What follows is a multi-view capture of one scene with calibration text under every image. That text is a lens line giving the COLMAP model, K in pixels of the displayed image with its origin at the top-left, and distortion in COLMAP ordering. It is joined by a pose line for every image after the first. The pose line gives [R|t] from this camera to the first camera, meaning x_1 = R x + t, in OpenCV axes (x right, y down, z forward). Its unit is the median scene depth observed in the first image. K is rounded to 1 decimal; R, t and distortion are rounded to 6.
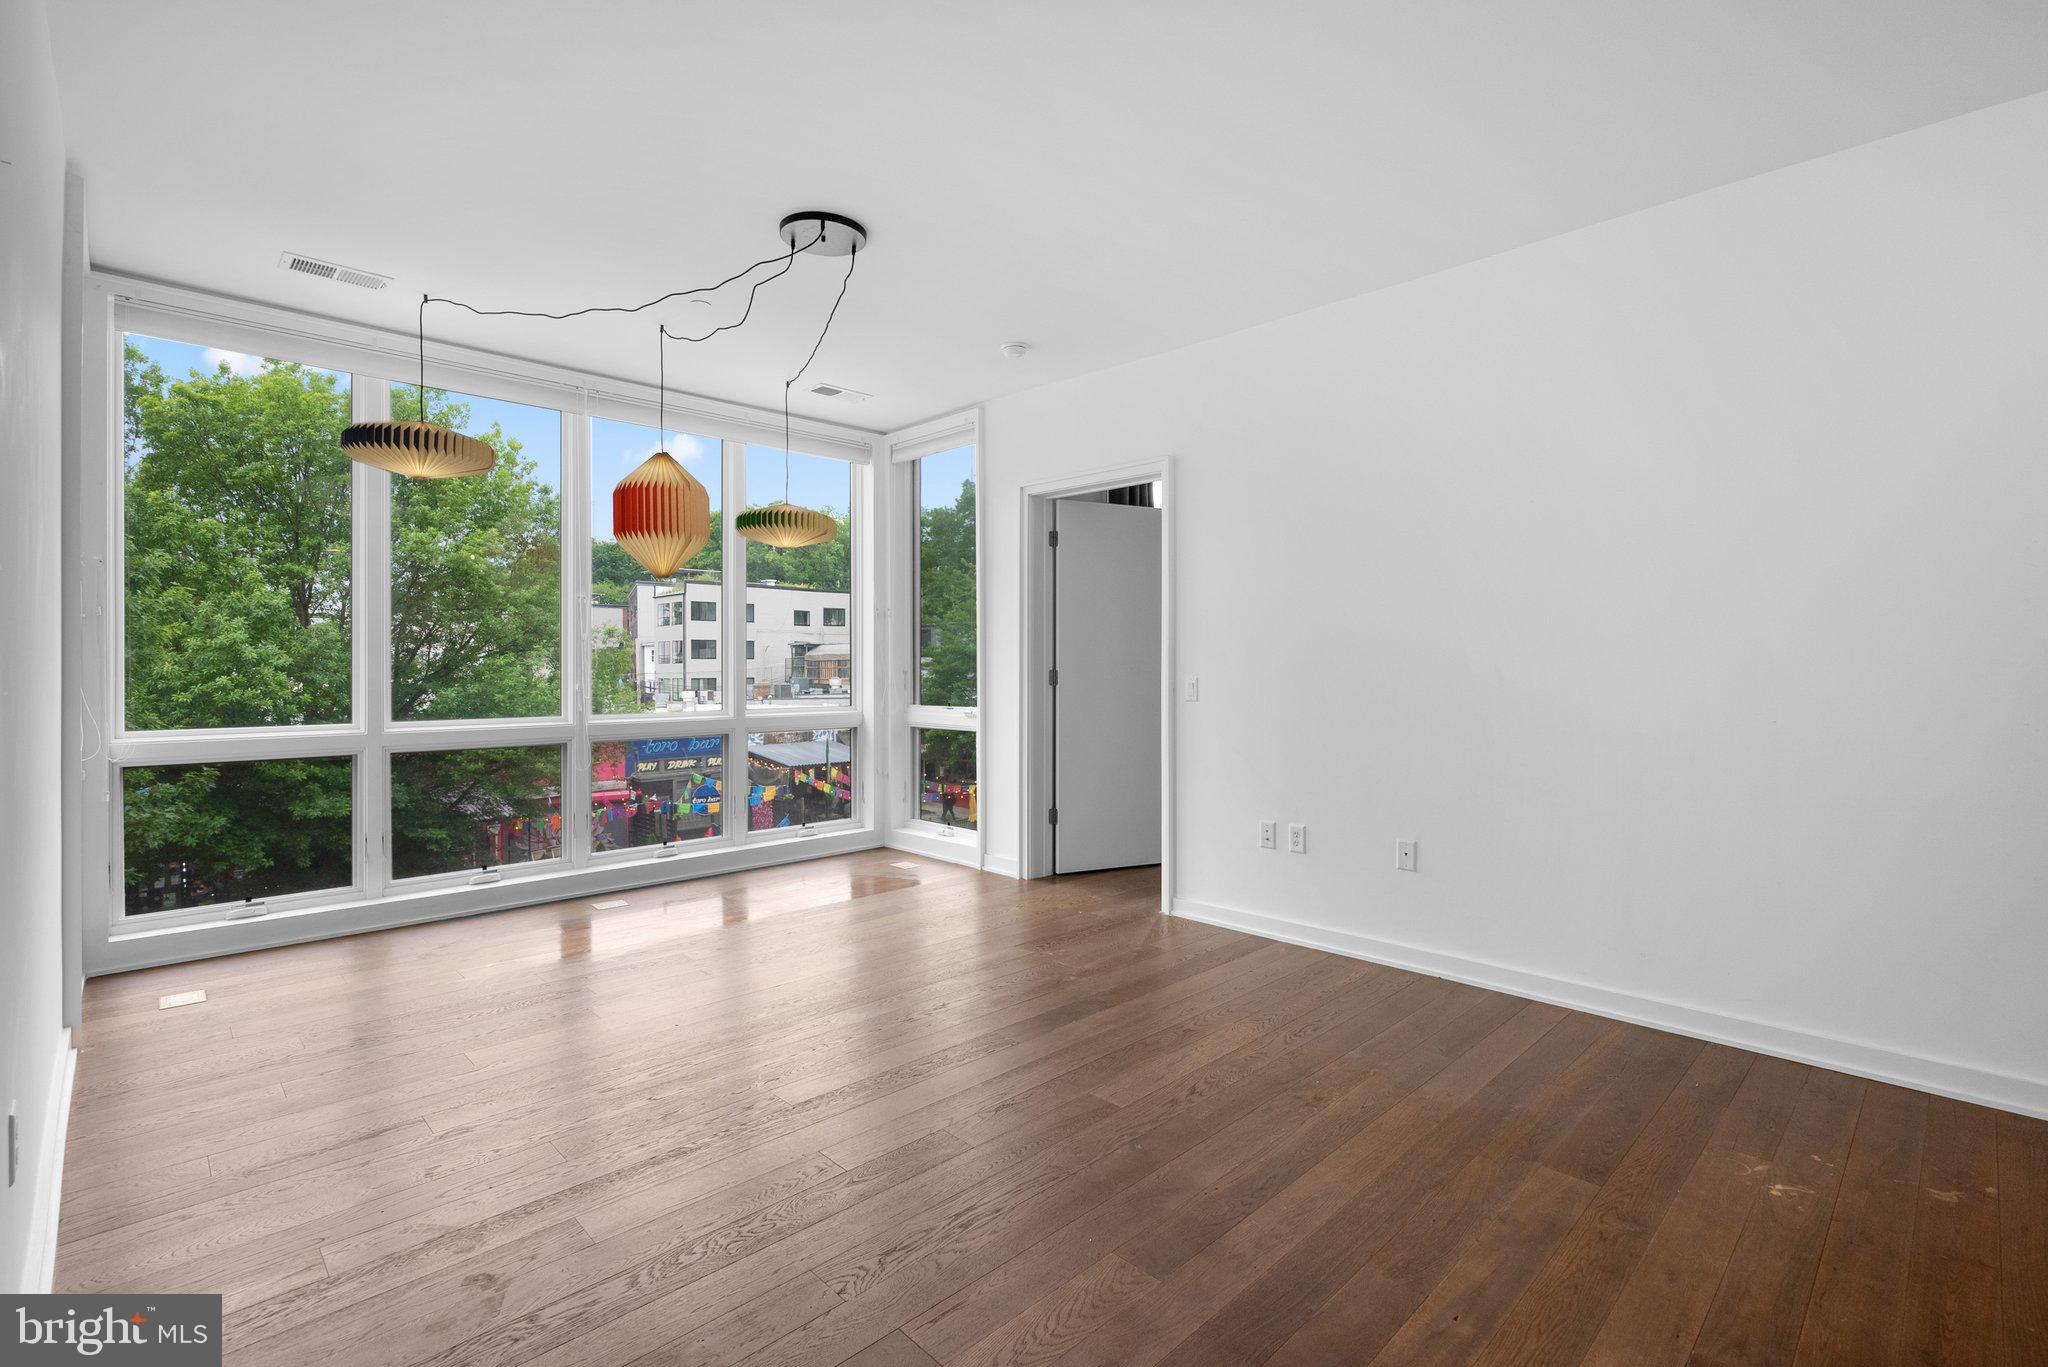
lens RADIAL K [[935.5, 0, 1025.5], [0, 935.5, 663.2], [0, 0, 1]] dist [-0.009224, 0.002851]
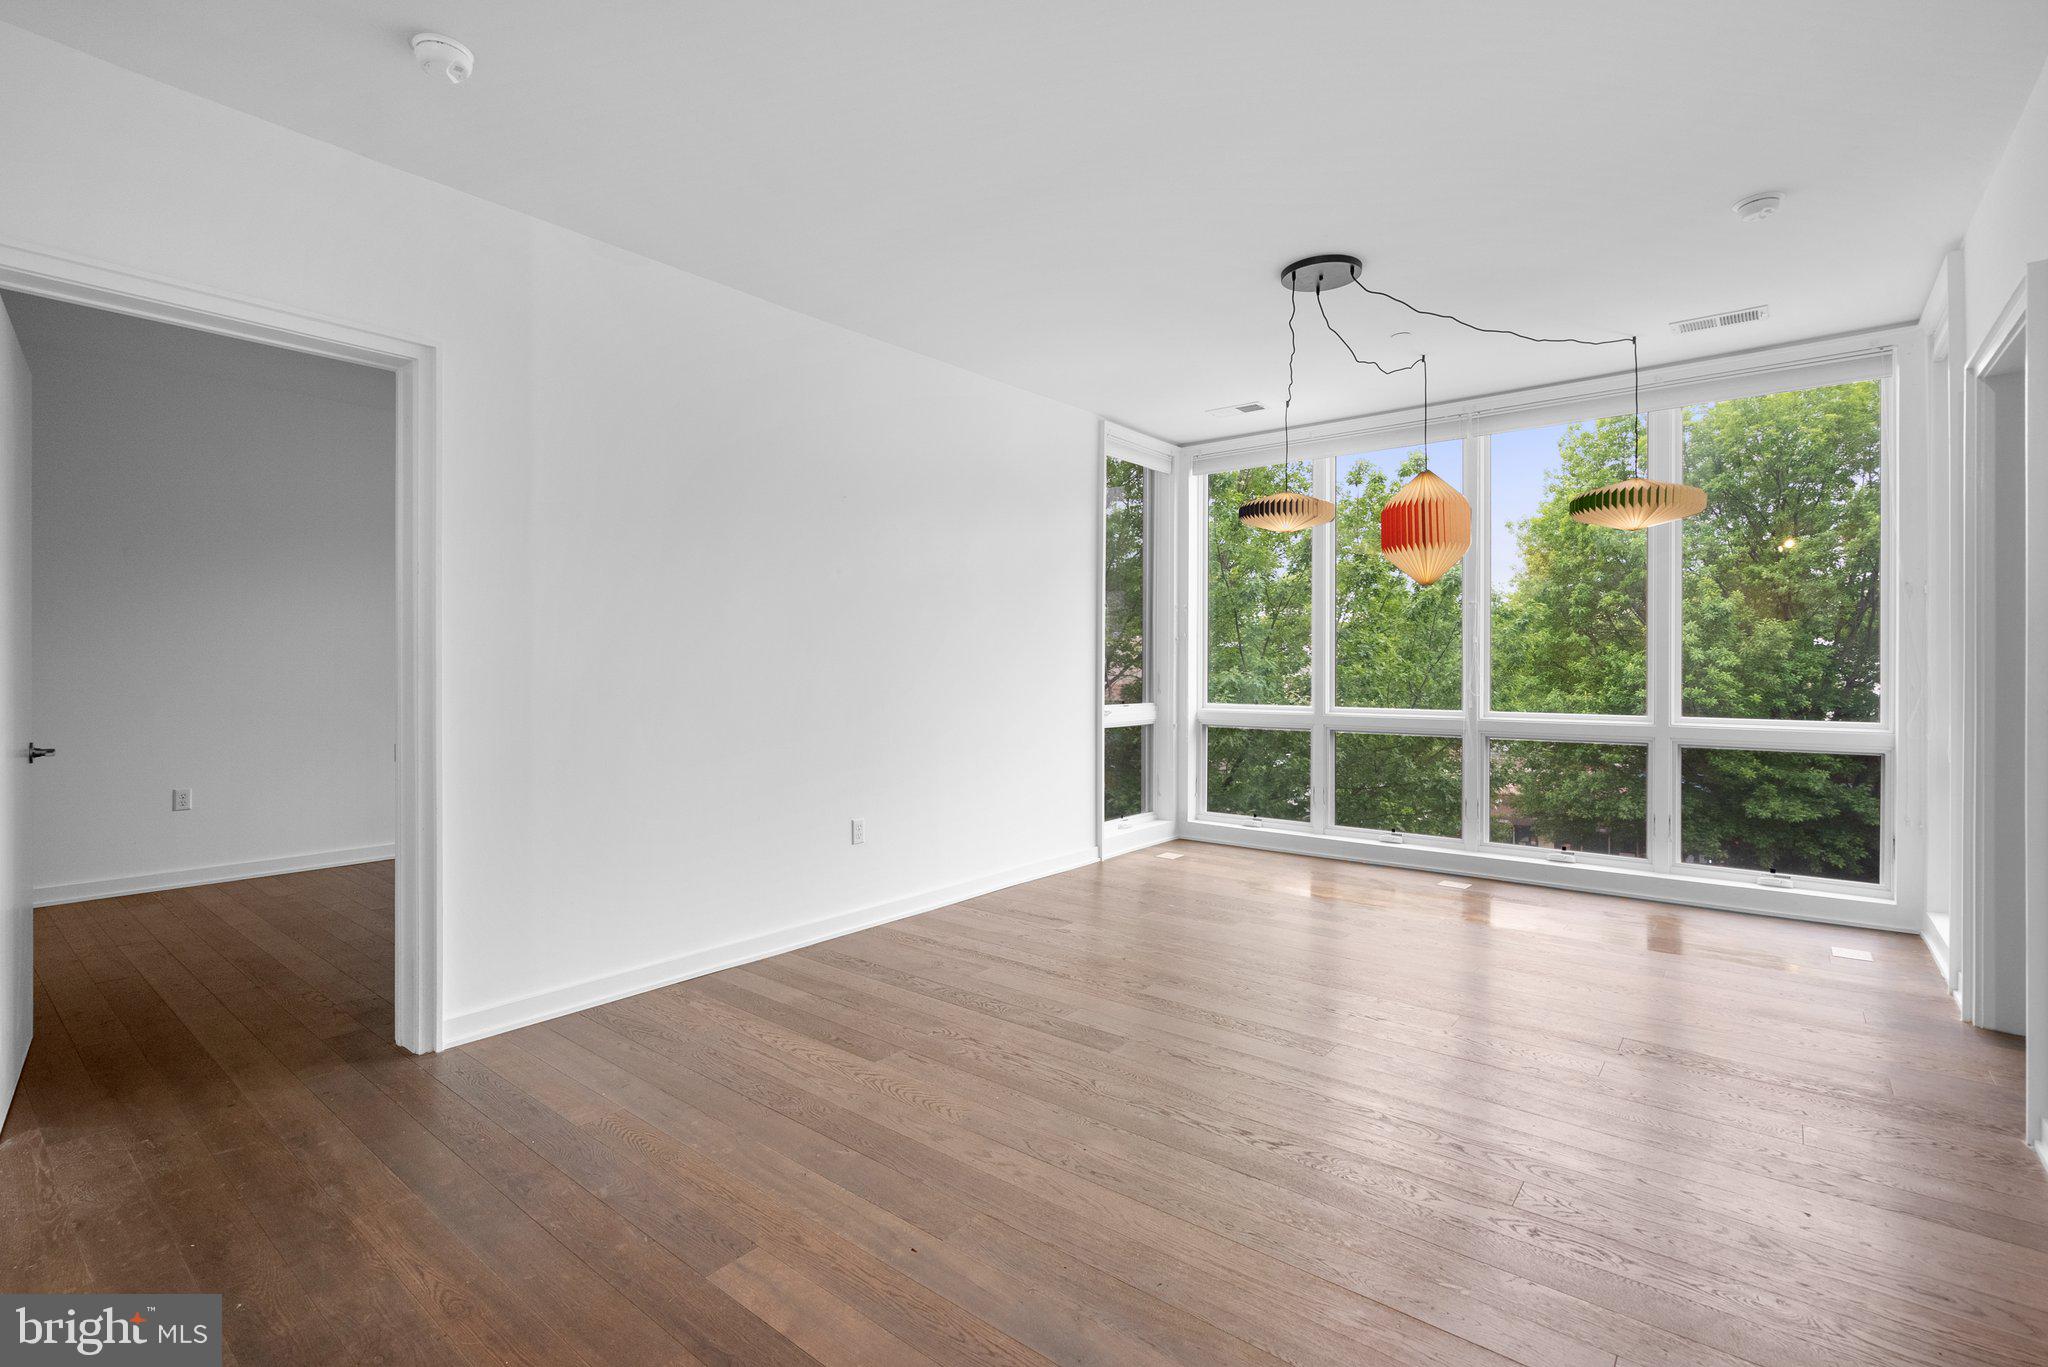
lens RADIAL K [[935.5, 0, 1014.2], [0, 935.5, 666.3], [0, 0, 1]] dist [-0.009224, 0.002851]
pose [[0.113267, 0.001776, -0.993563, 0.507986], [0.000996, 0.999998, 0.001901, 0.000503], [0.993564, -0.001205, 0.113265, 0.318969]]
